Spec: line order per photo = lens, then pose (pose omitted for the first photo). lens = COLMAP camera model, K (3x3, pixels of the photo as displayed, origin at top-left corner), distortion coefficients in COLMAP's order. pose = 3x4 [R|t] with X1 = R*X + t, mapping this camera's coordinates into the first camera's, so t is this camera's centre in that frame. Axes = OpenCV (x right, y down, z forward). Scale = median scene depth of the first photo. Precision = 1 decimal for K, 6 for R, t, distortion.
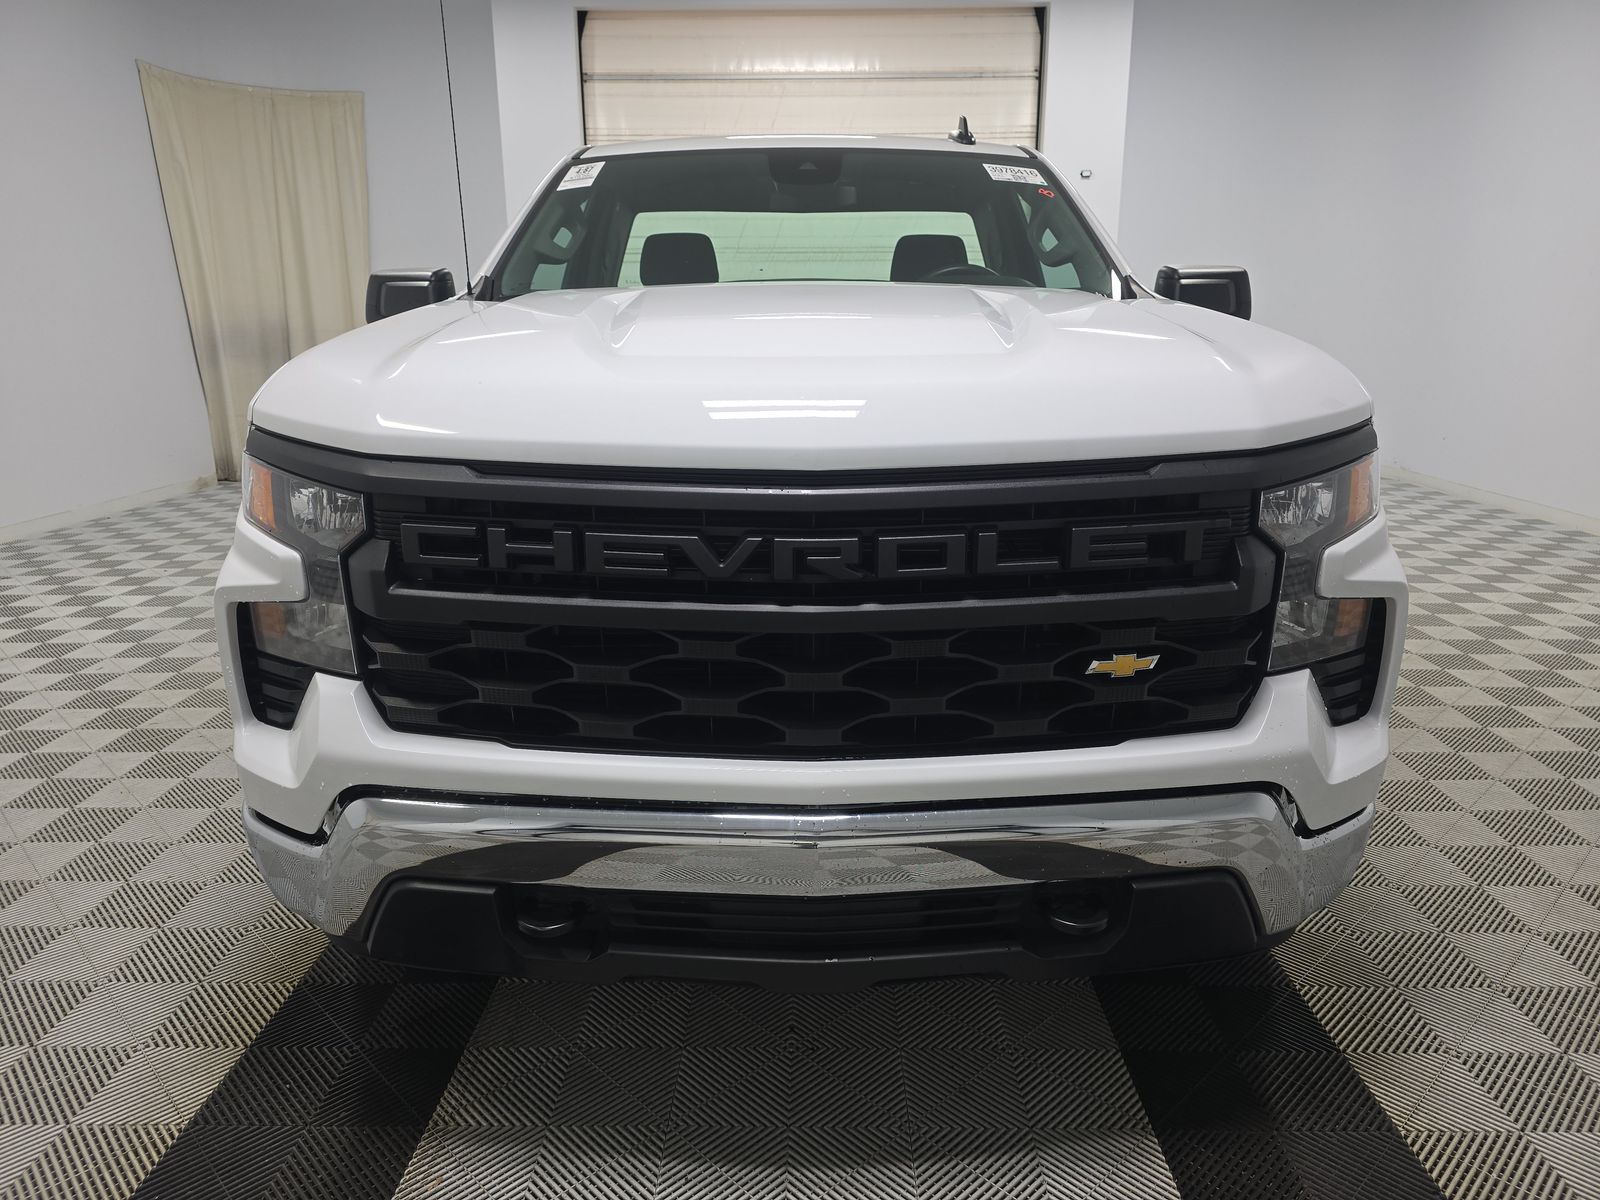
lens RADIAL K [[1086.2, 0, 800.0], [0, 1086.2, 600.0], [0, 0, 1]] dist [0.045712, -0.033390]
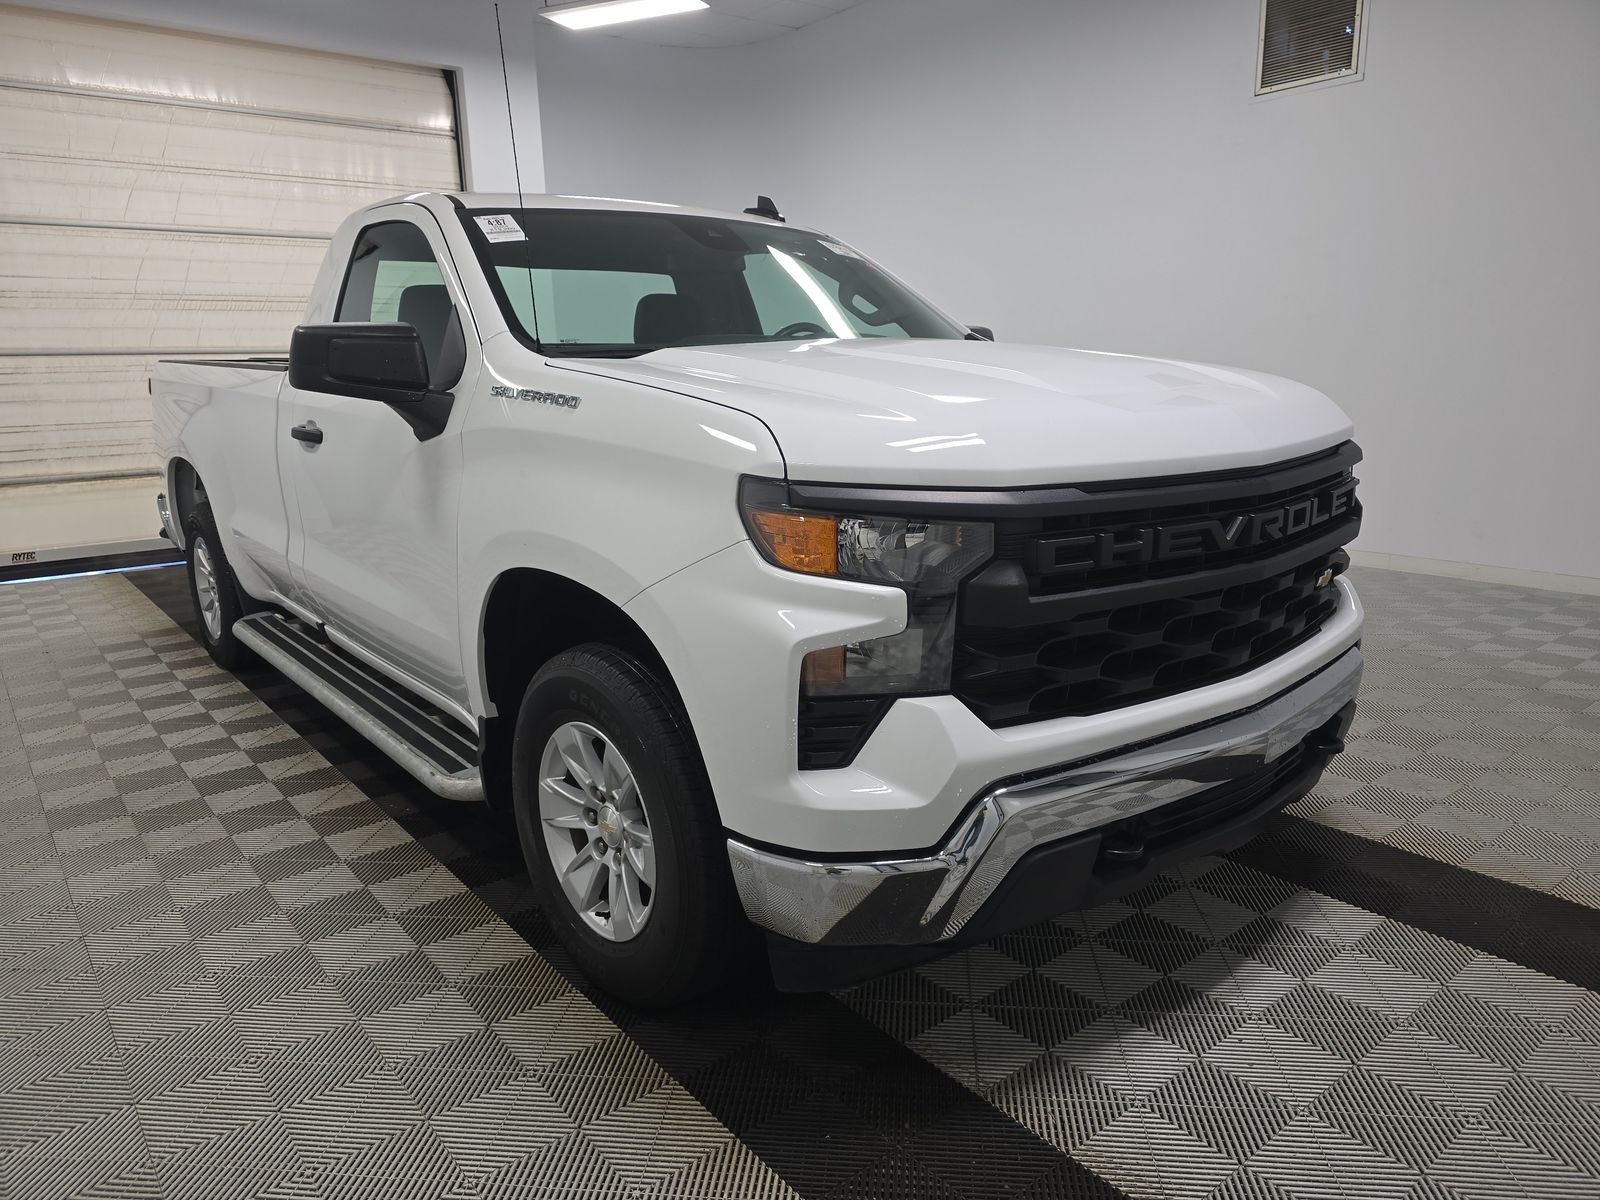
lens RADIAL K [[1086.2, 0, 800.0], [0, 1086.2, 600.0], [0, 0, 1]] dist [0.045712, -0.033390]
pose [[0.772185, -0.150283, 0.617370, -0.627326], [0.177729, 0.983929, 0.017215, -0.035592], [-0.610035, 0.096432, 0.786485, 0.114196]]
